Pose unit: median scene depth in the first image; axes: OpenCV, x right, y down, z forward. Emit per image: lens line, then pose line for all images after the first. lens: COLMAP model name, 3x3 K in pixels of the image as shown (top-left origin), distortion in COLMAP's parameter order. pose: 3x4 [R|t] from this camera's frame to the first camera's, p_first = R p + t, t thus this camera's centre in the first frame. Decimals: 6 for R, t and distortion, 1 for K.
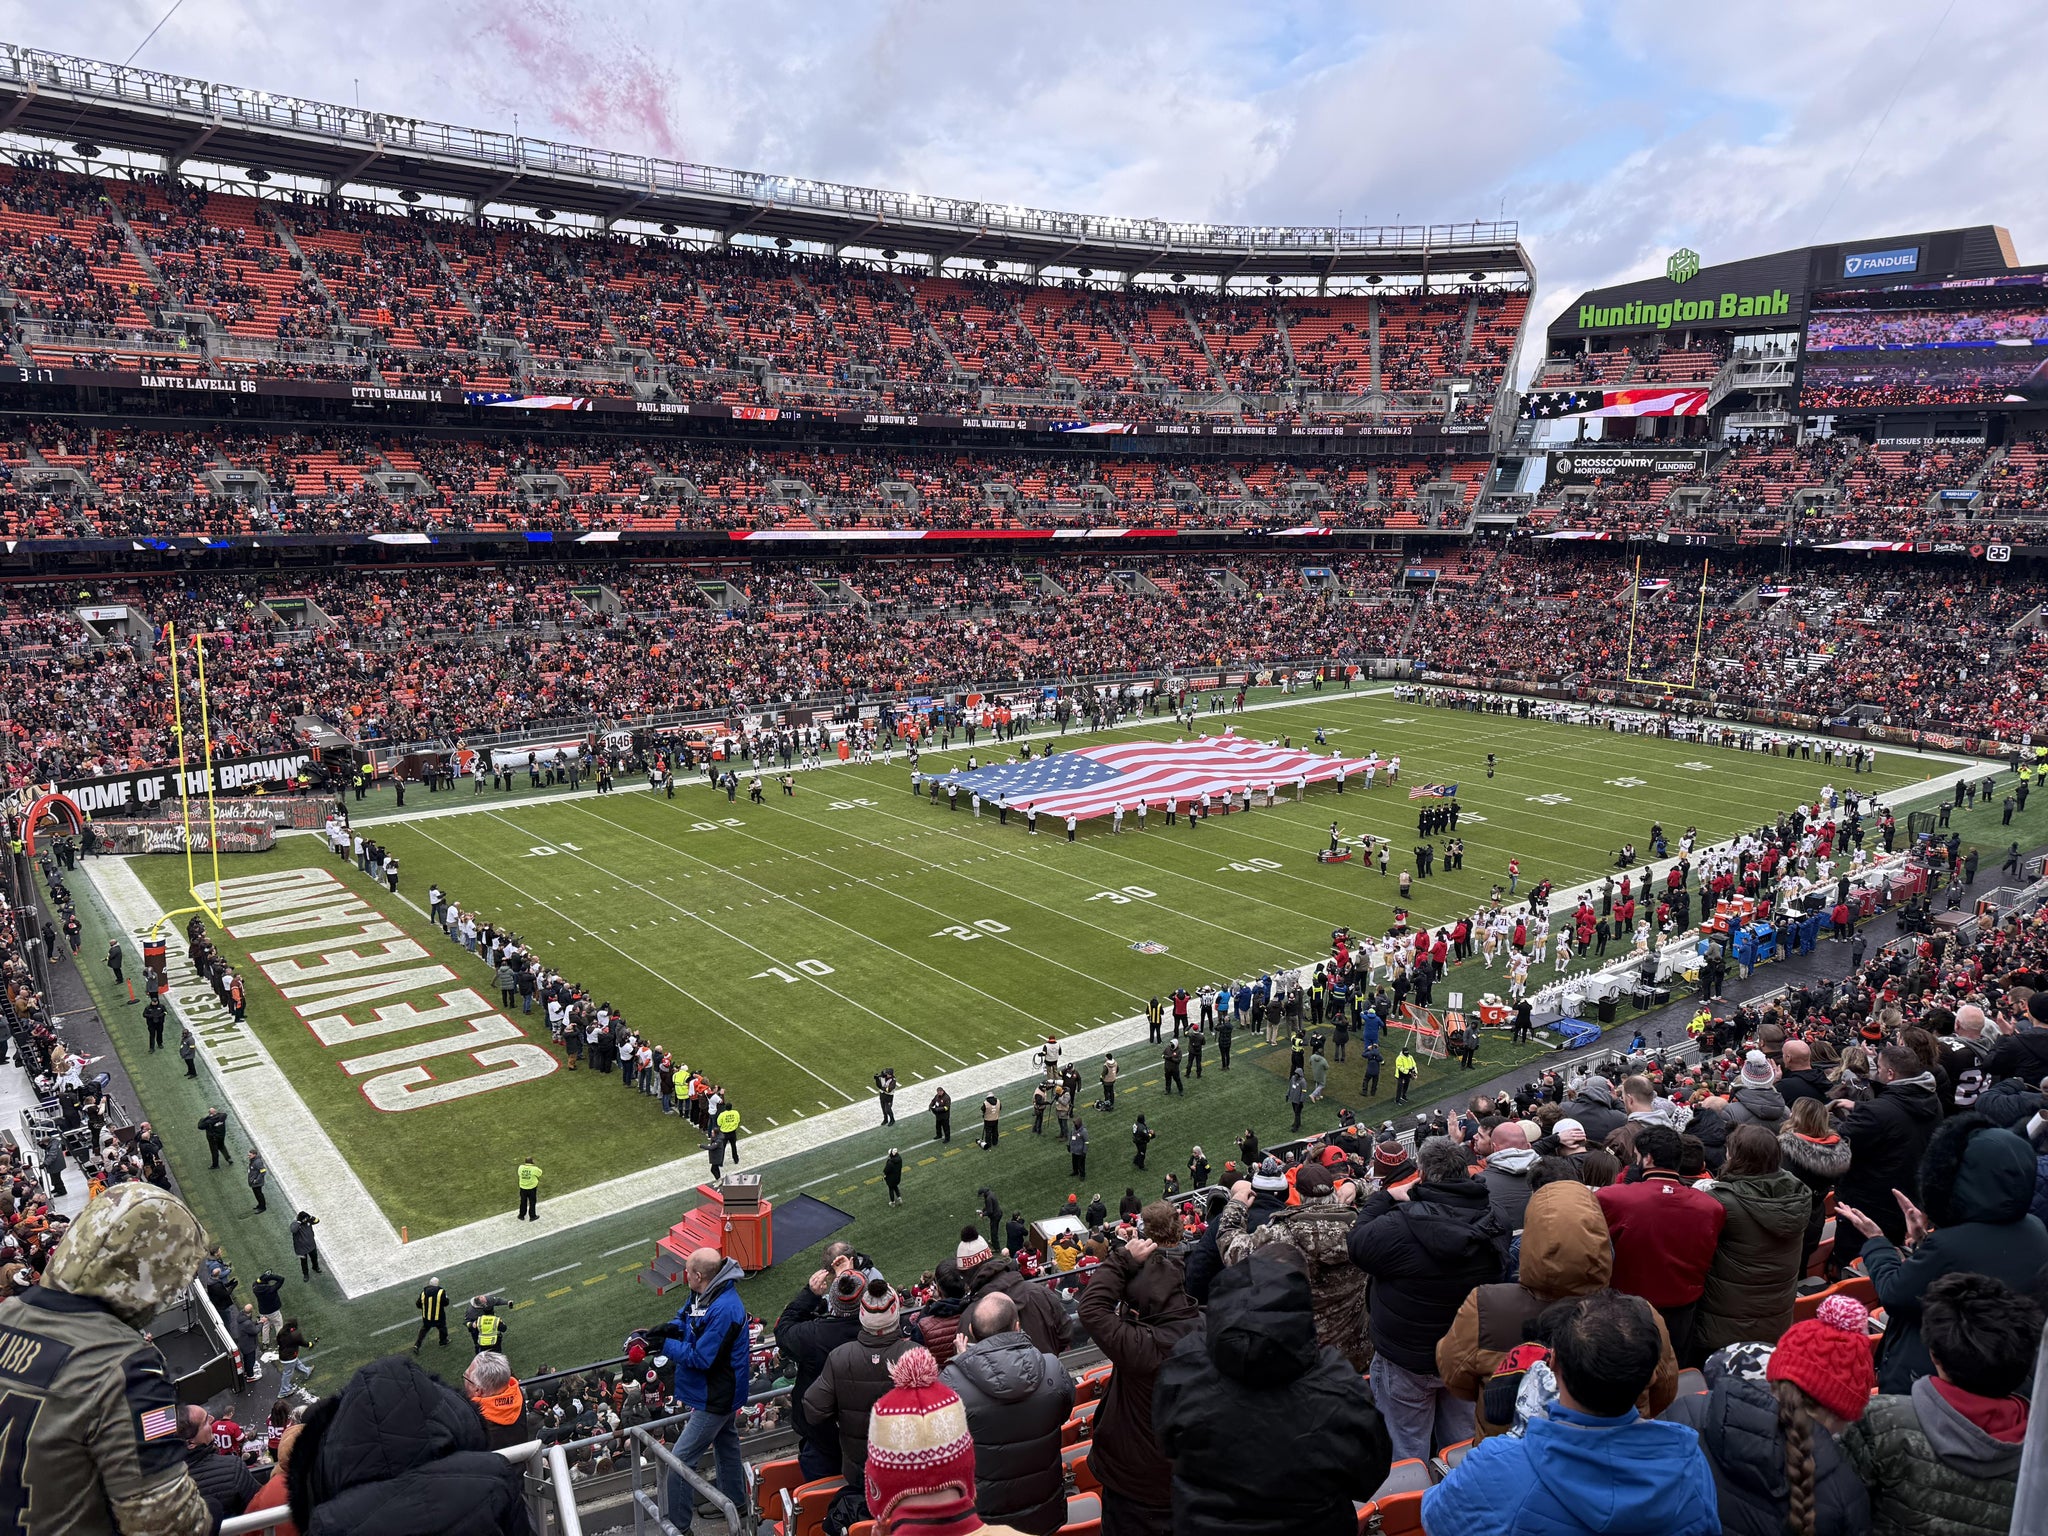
lens RADIAL K [[1480.6, 0, 1054.2], [0, 1480.6, 781.2], [0, 0, 1]] dist [0.025180, -0.027847]
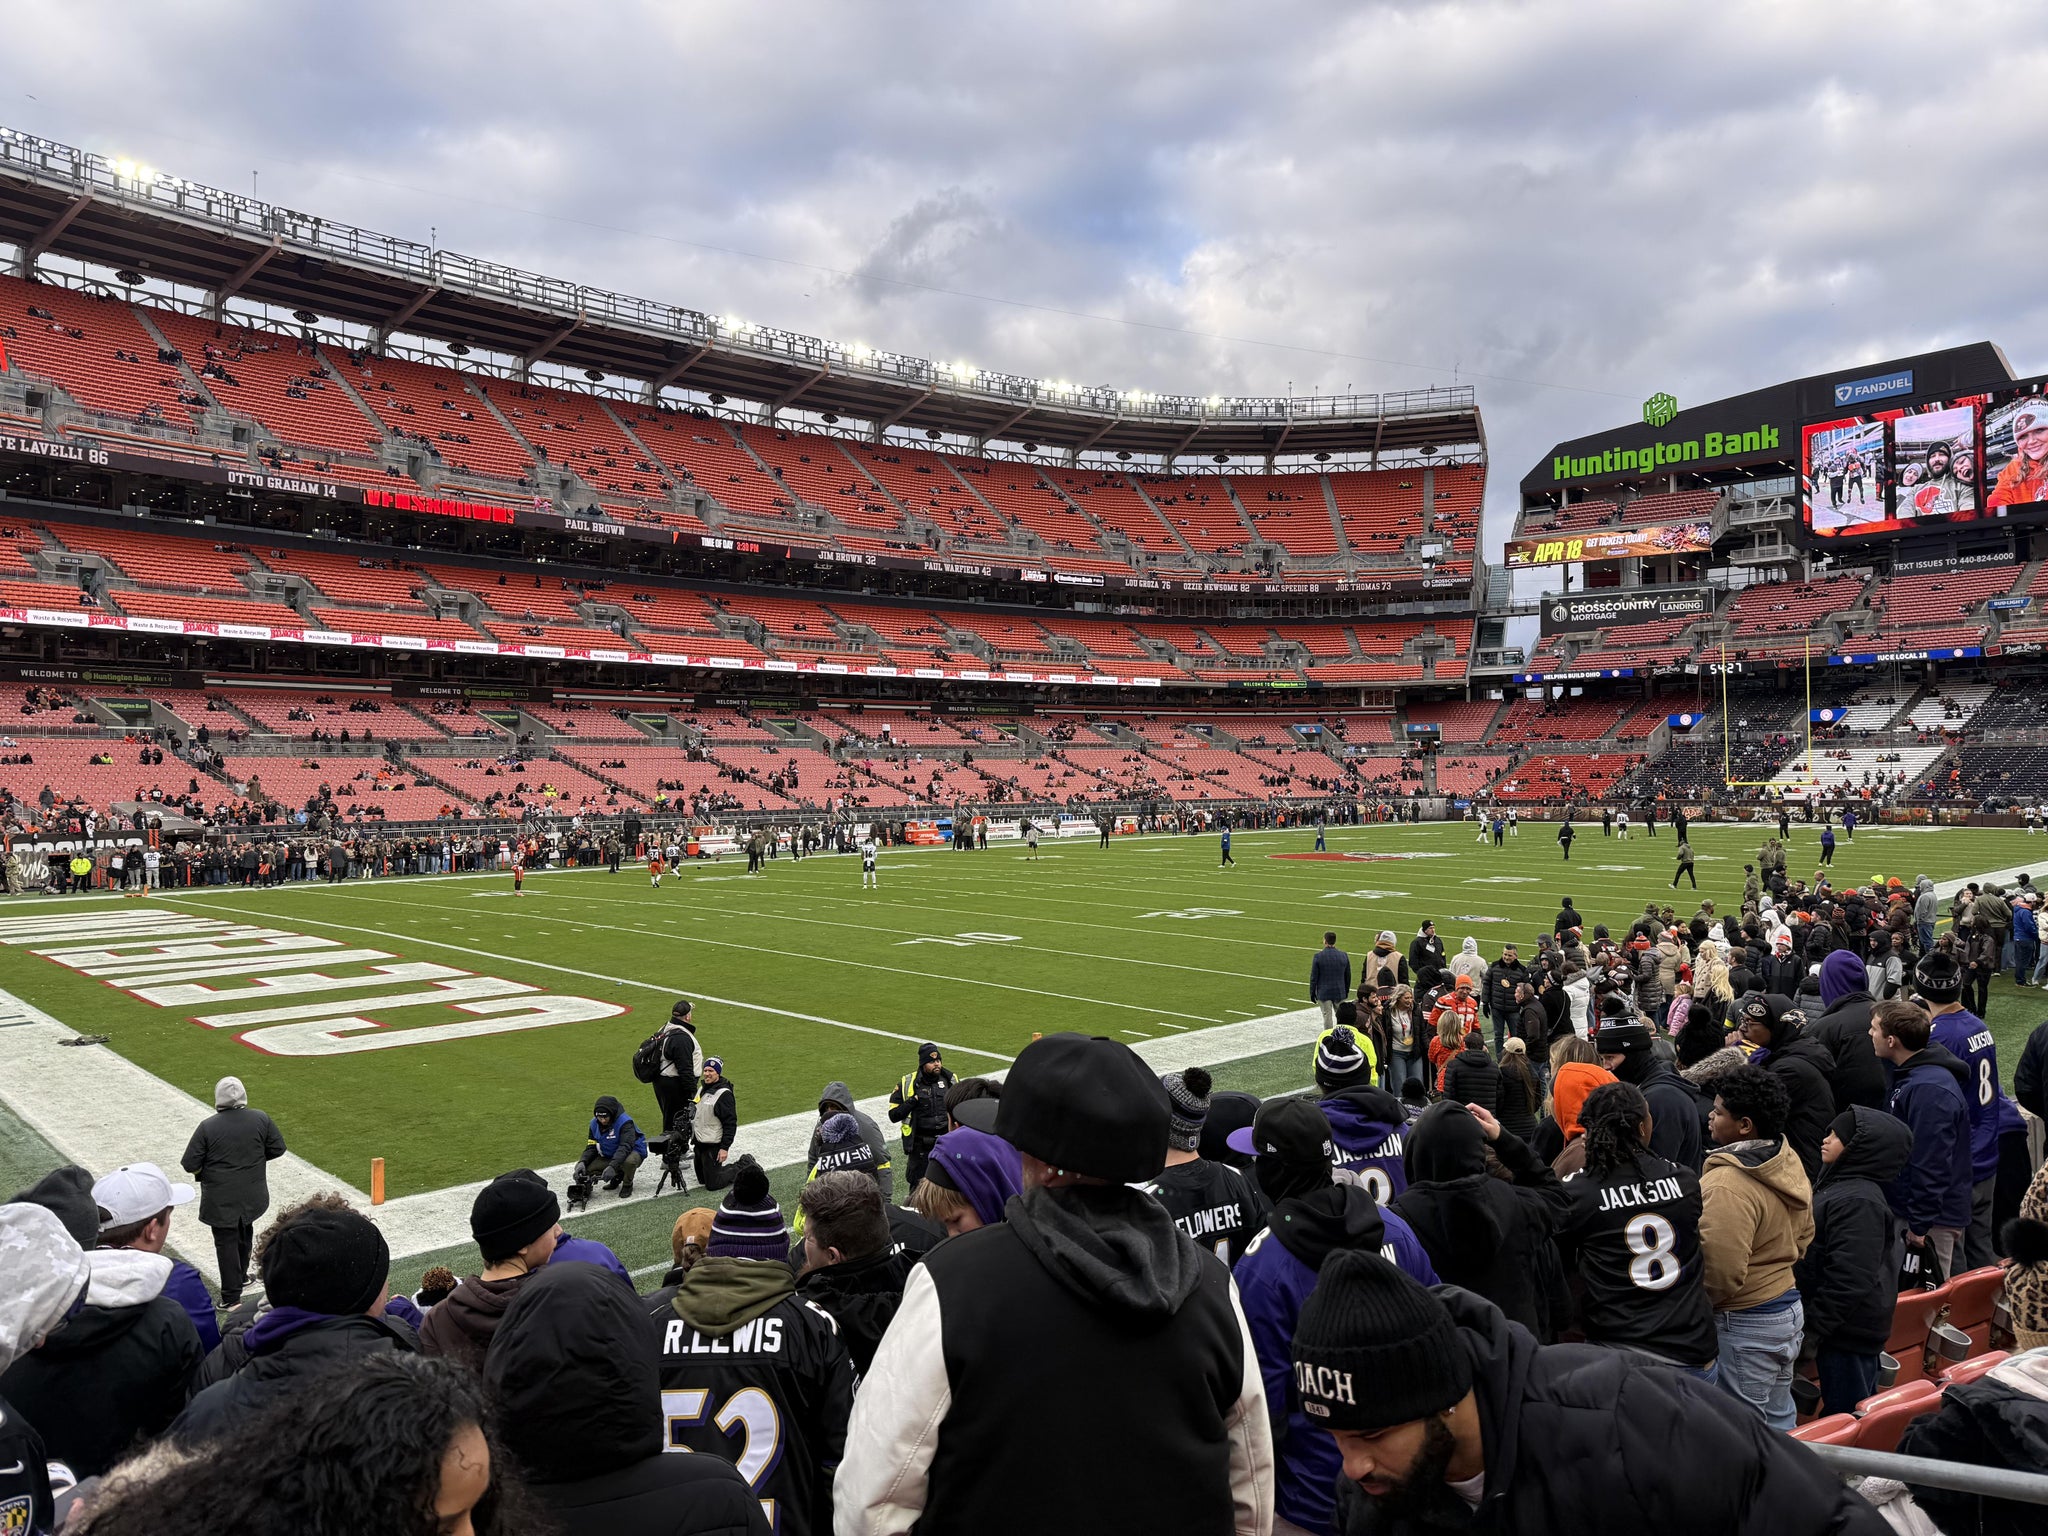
lens RADIAL K [[1480.6, 0, 1042.5], [0, 1480.6, 766.5], [0, 0, 1]] dist [0.025180, -0.027847]
pose [[0.996034, -0.024371, 0.085573, -0.075853], [0.041613, 0.977684, -0.205918, 0.071937], [-0.078645, 0.208662, 0.974821, 0.151520]]
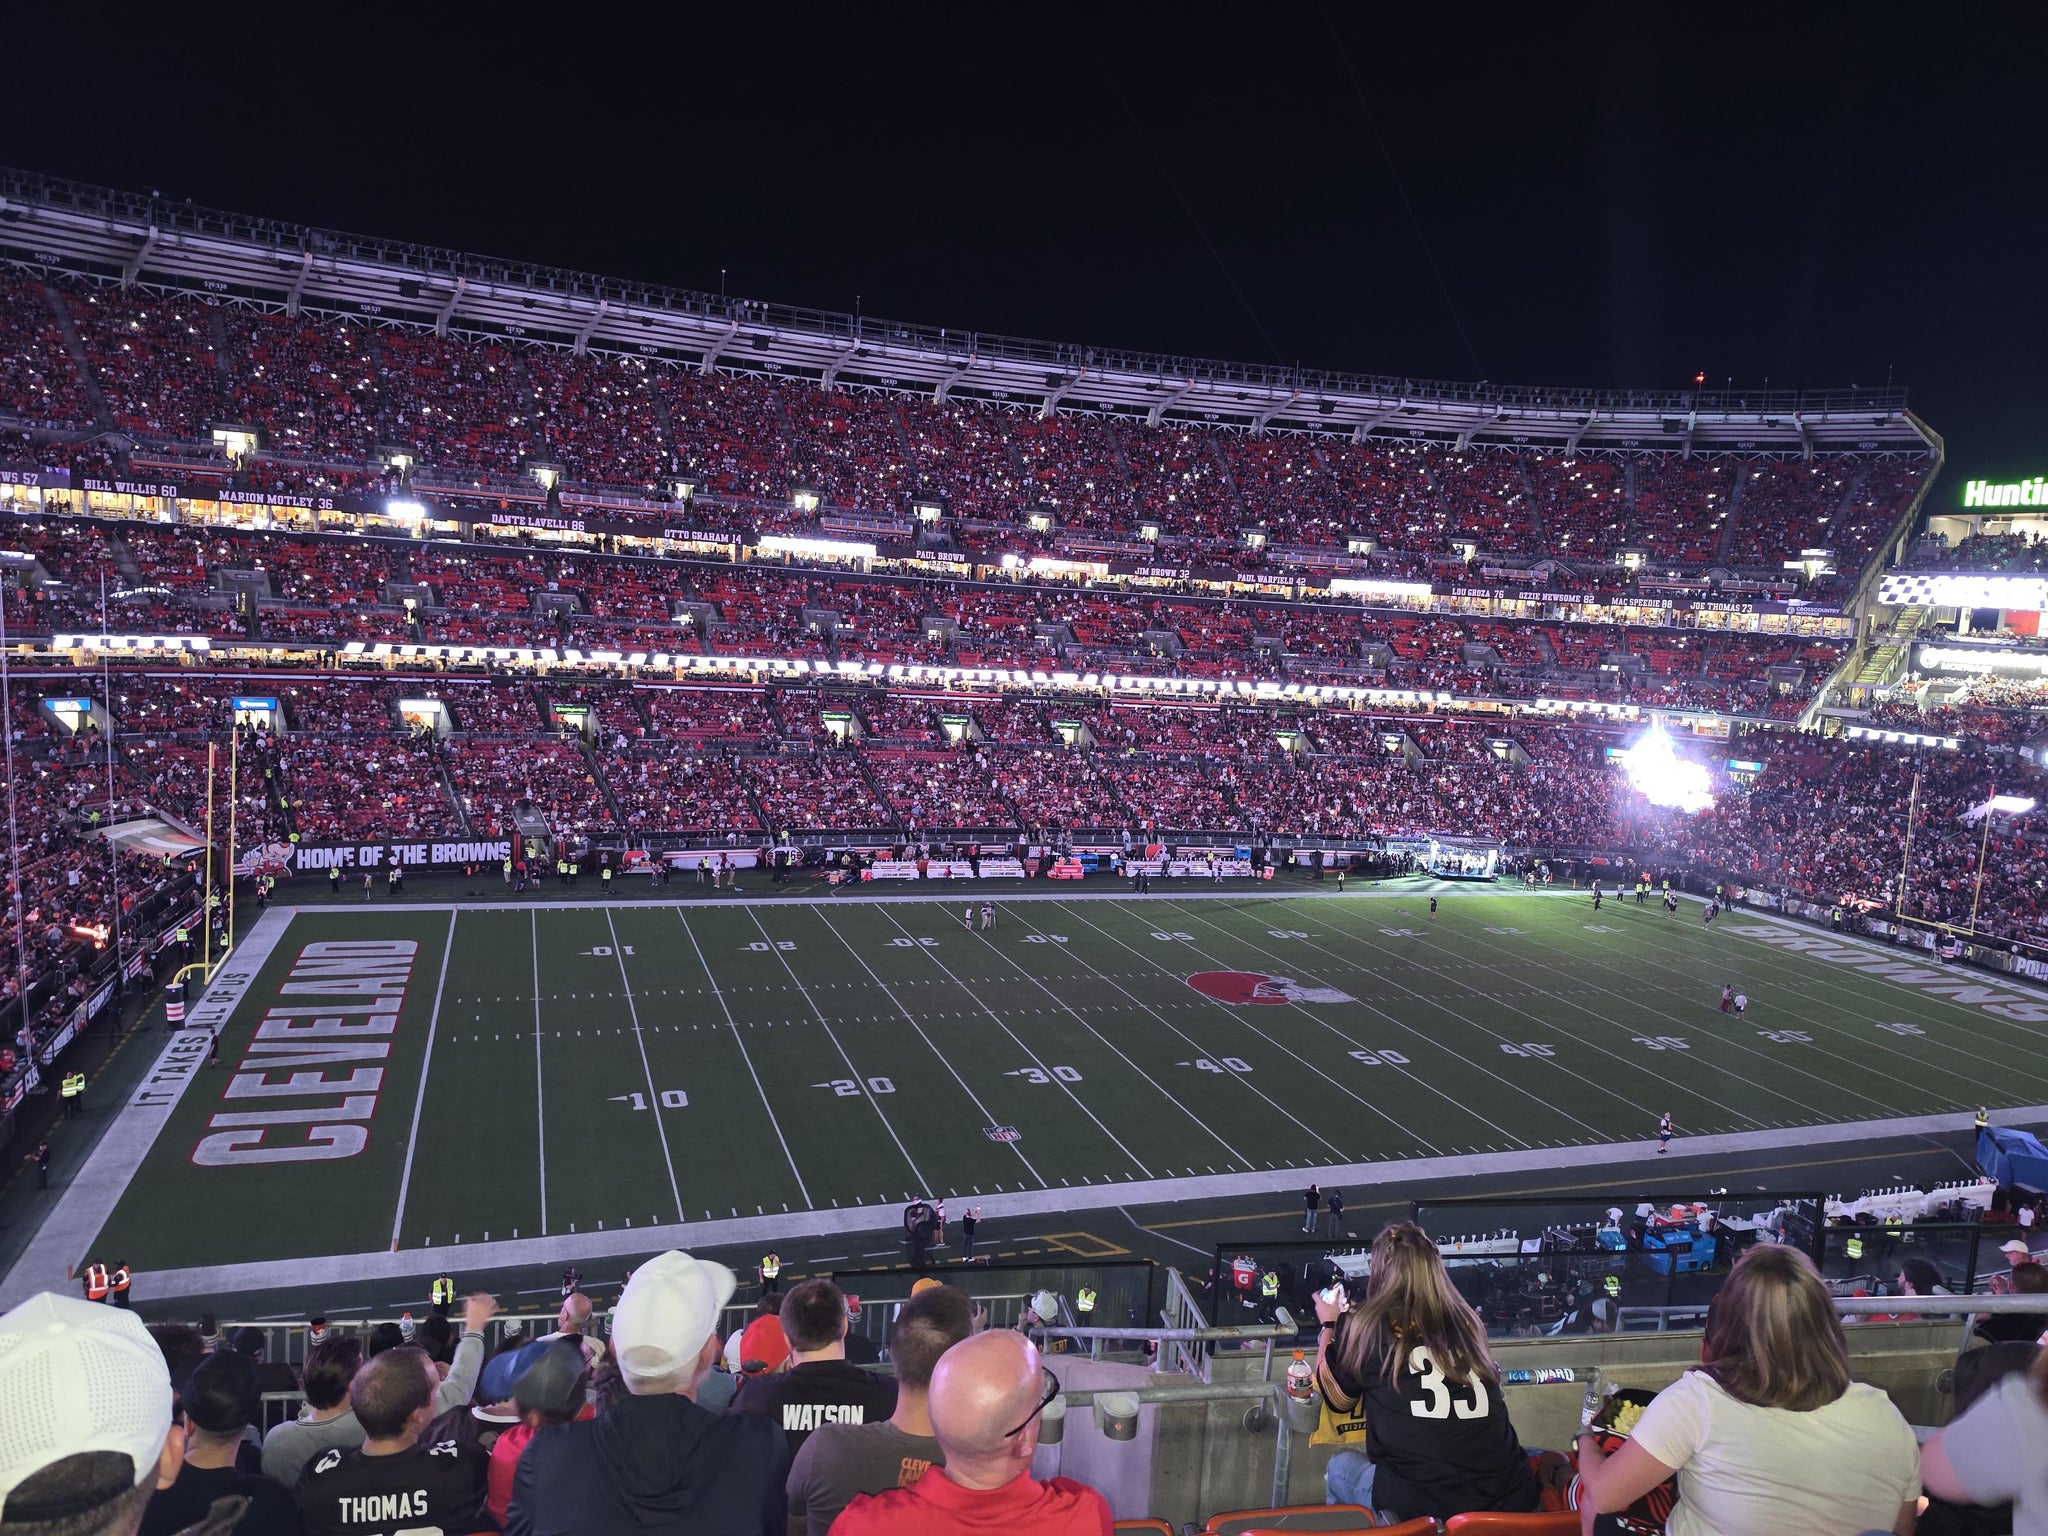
lens RADIAL K [[1480.6, 0, 1026.0], [0, 1480.6, 766.6], [0, 0, 1]] dist [0.025180, -0.027847]
pose [[0.938516, 0.089830, -0.333344, 0.160767], [-0.120599, 0.990032, -0.072748, -0.024543], [0.323486, 0.108476, 0.939994, 0.024935]]
